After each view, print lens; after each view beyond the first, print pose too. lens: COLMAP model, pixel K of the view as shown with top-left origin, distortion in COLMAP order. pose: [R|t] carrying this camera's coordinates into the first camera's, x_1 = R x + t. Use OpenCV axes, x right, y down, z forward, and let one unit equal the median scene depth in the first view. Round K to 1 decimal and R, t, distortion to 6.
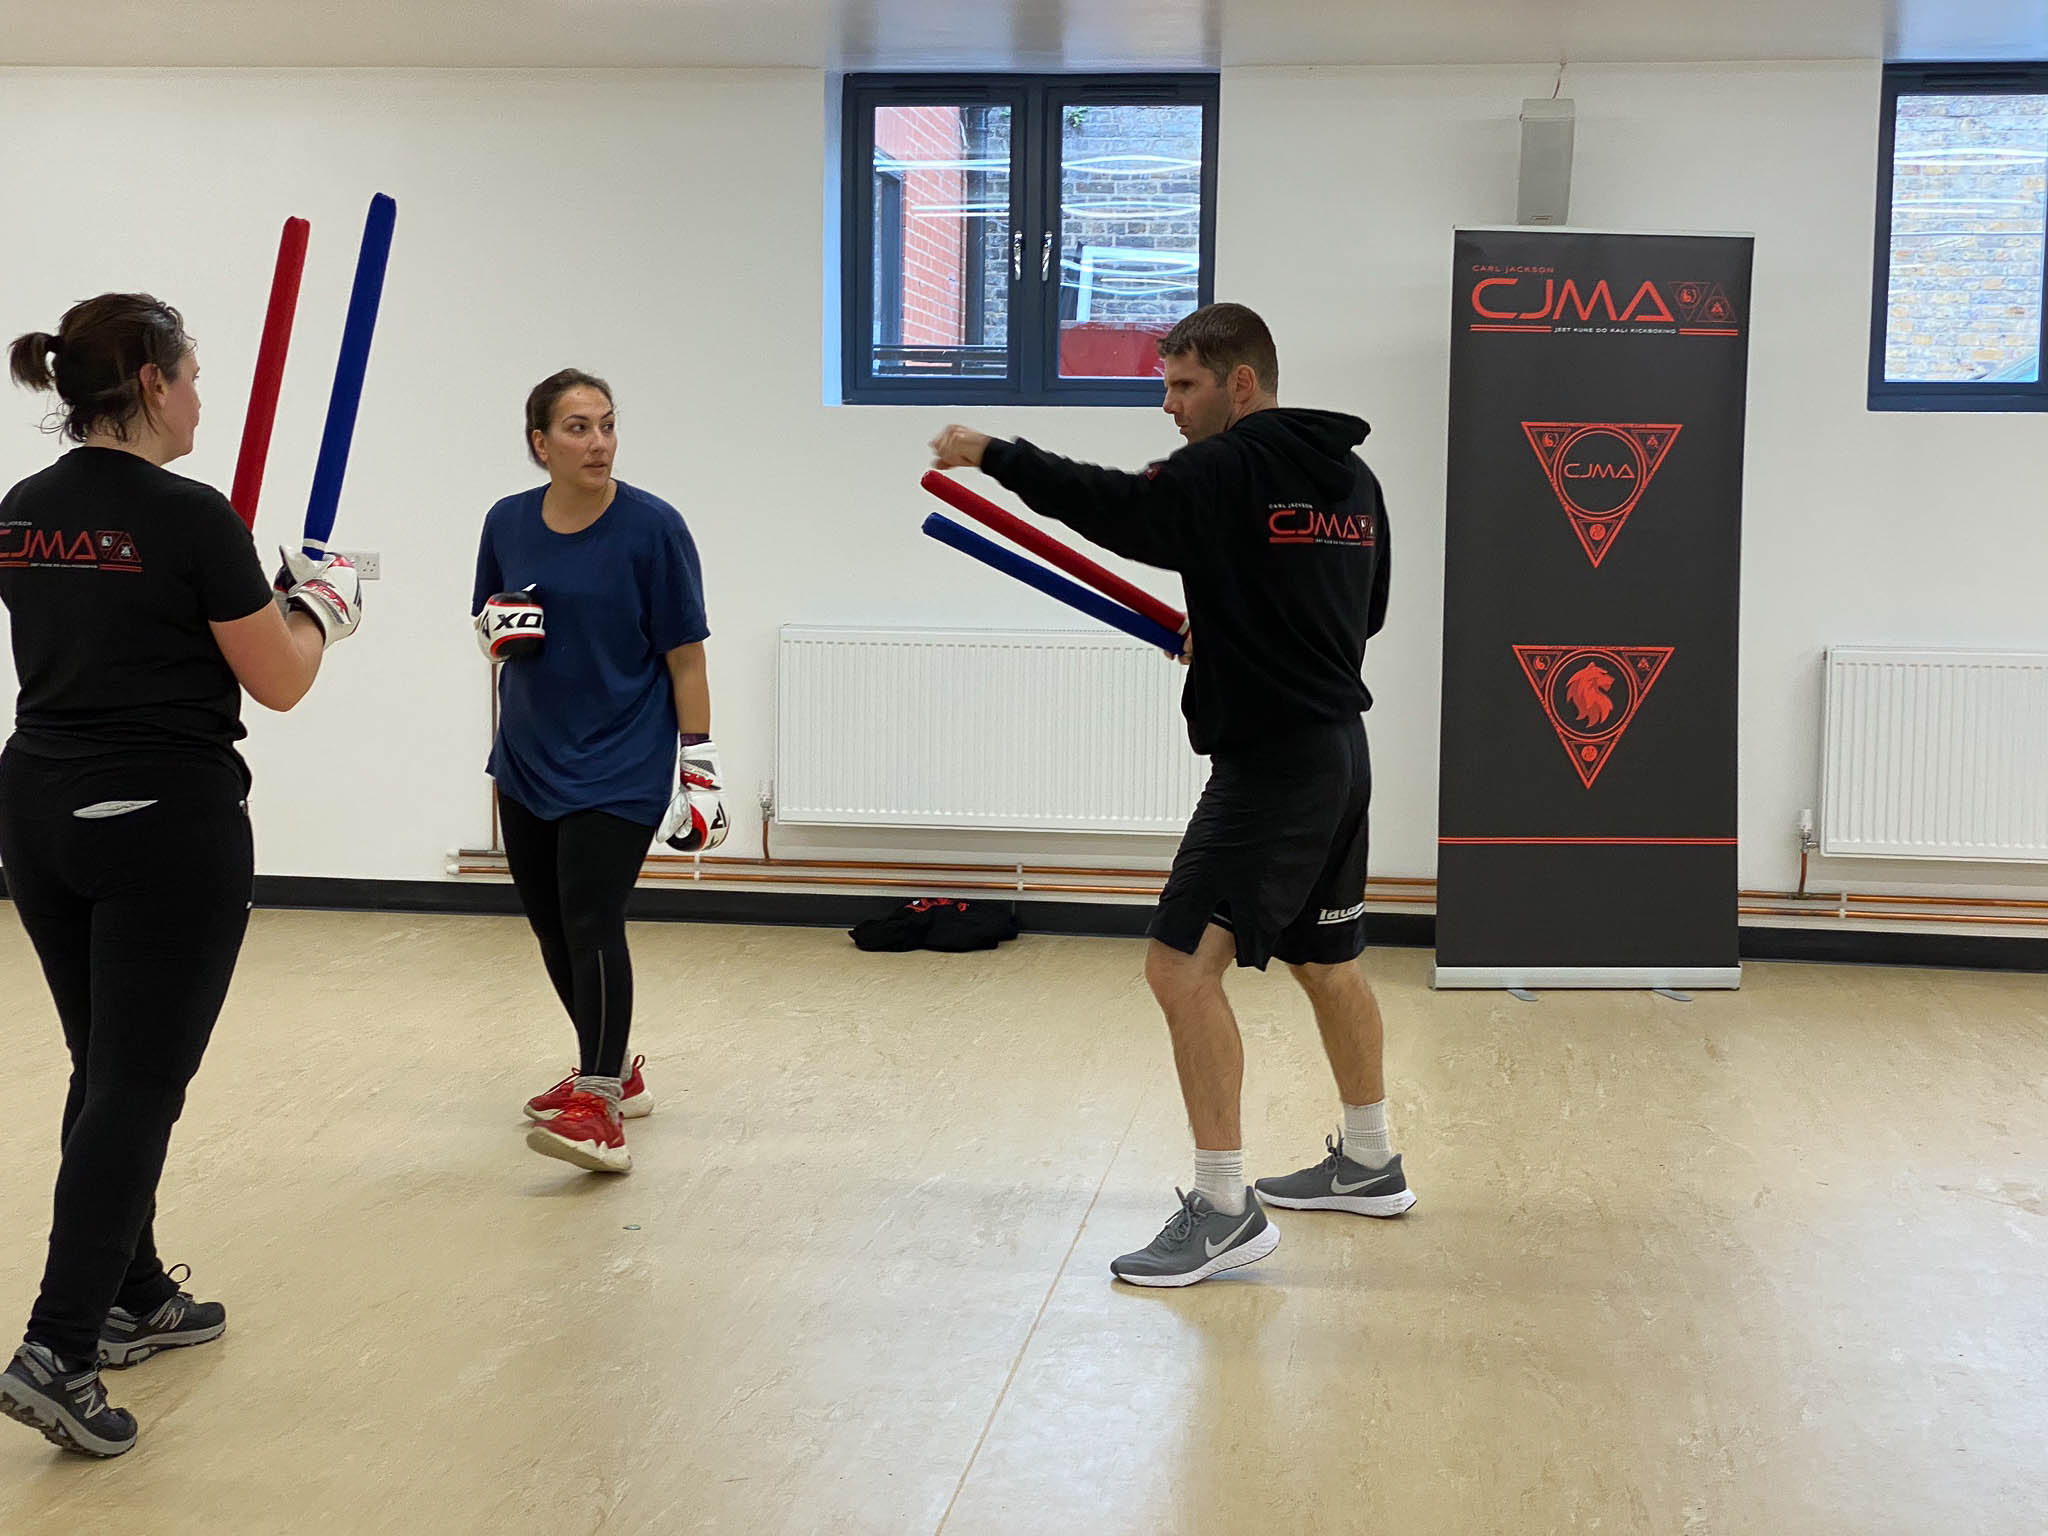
lens RADIAL K [[3091.9, 0, 1023.9], [0, 3091.9, 768.9], [0, 0, 1]] dist [-0.007921, -0.002329]
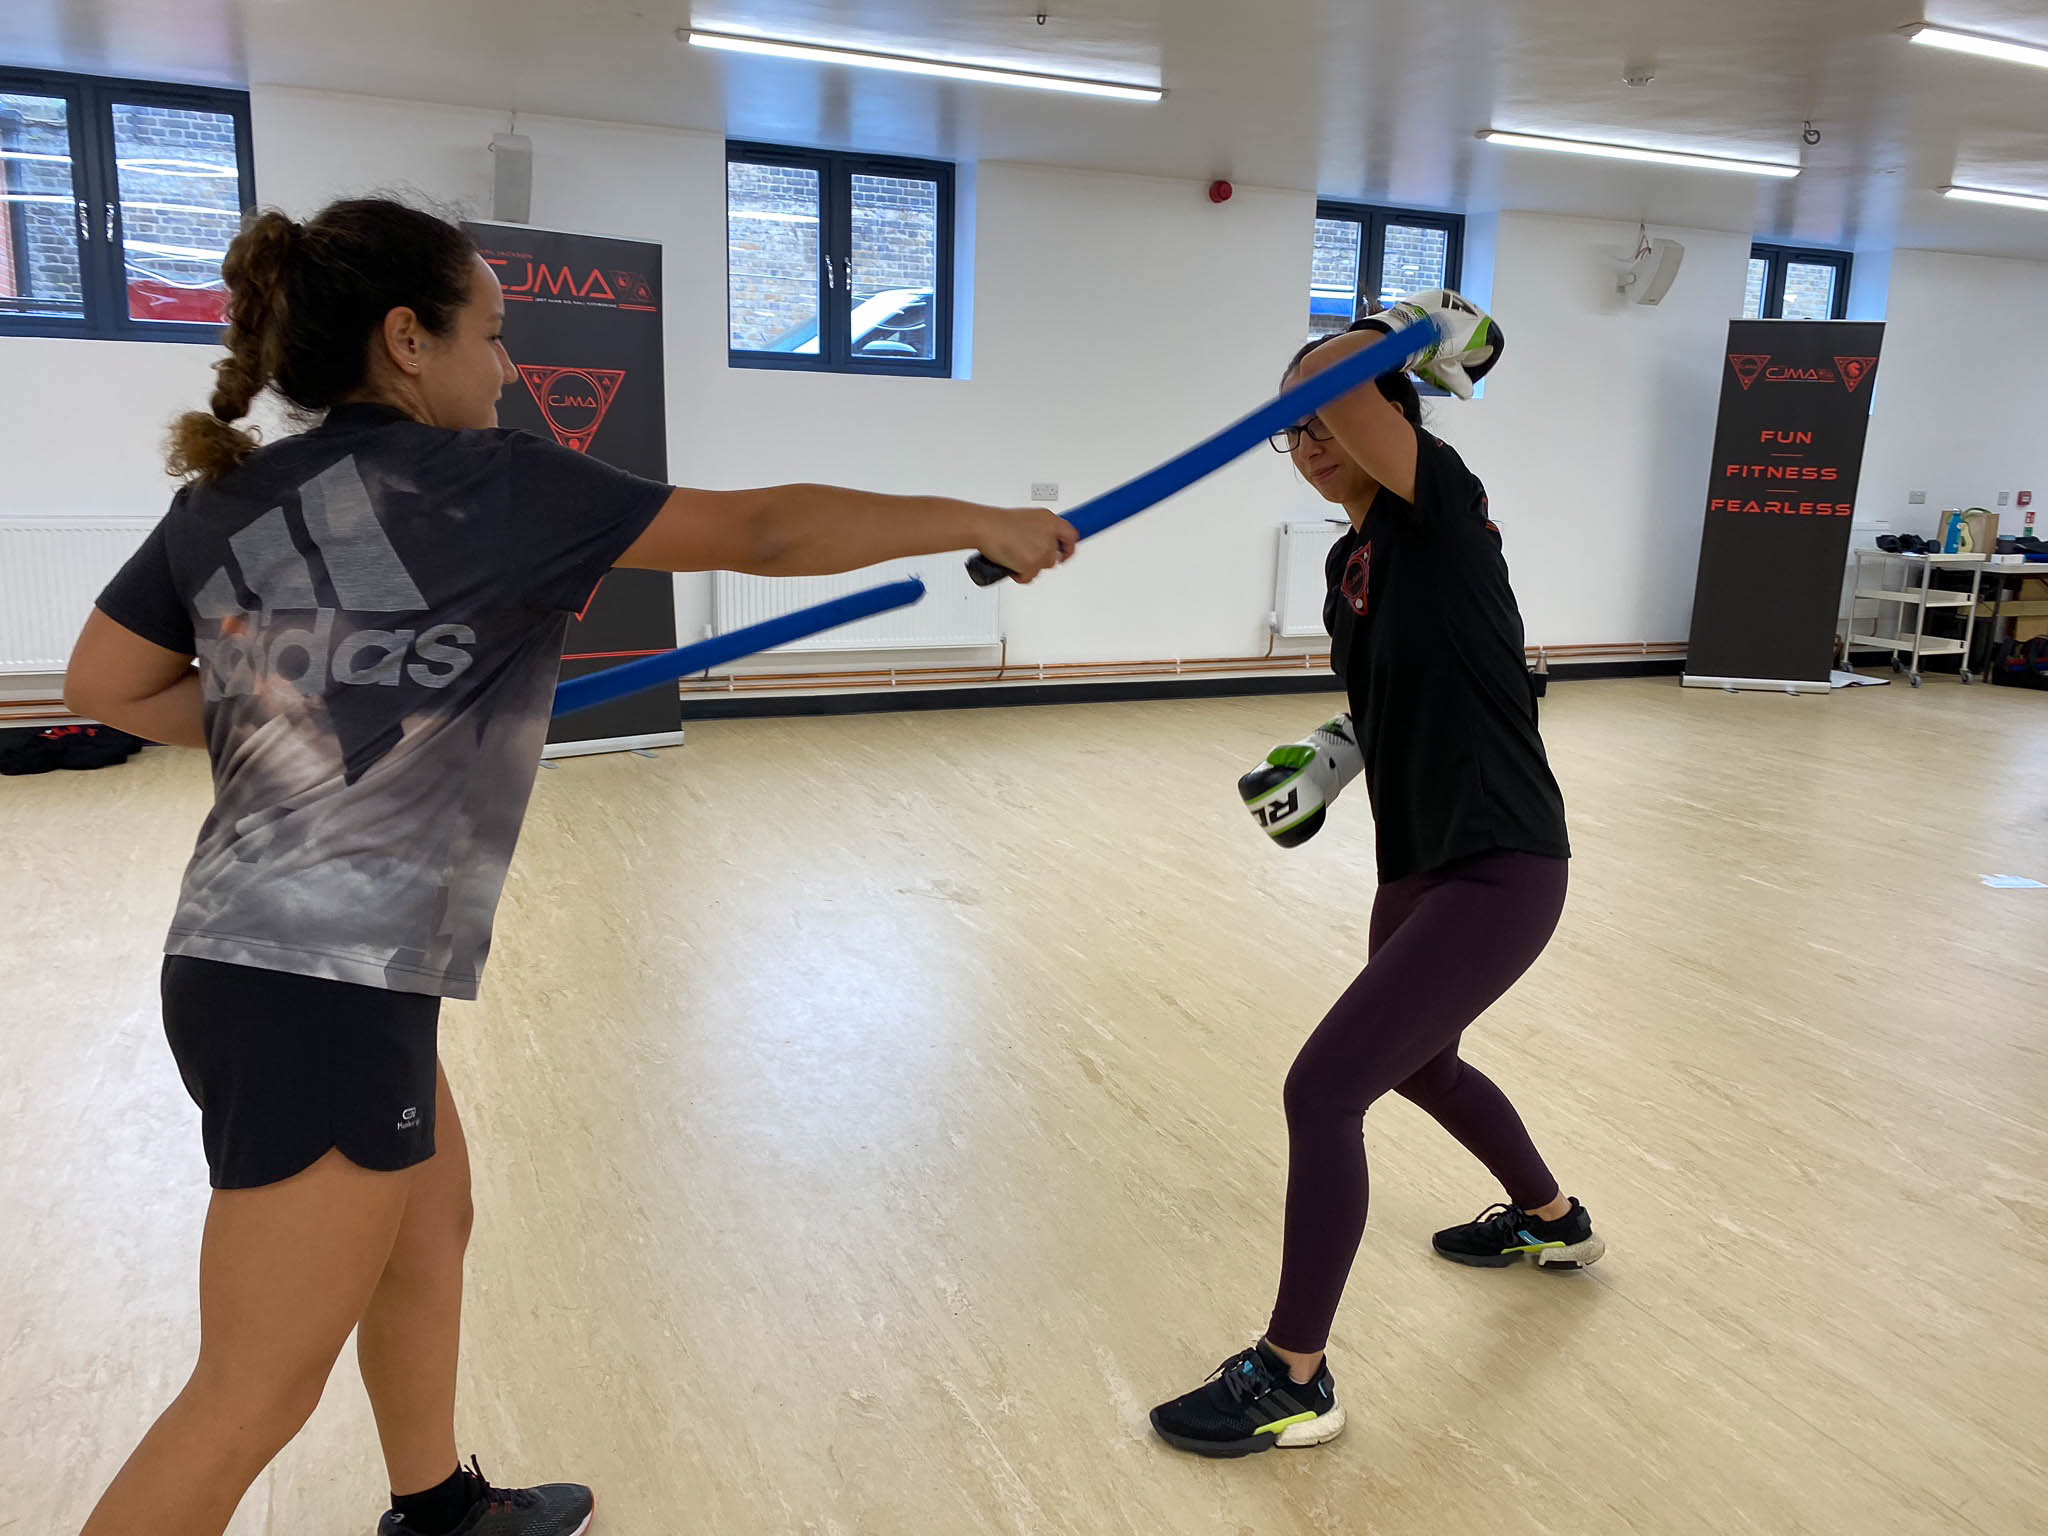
lens RADIAL K [[1557.5, 0, 1024.4], [0, 1557.5, 742.1], [0, 0, 1]] dist [0.004171, -0.007193]
pose [[0.850415, -0.089395, 0.518462, -0.027234], [0.029957, 0.992088, 0.121921, -0.020019], [-0.525259, -0.088152, 0.846364, 0.249417]]
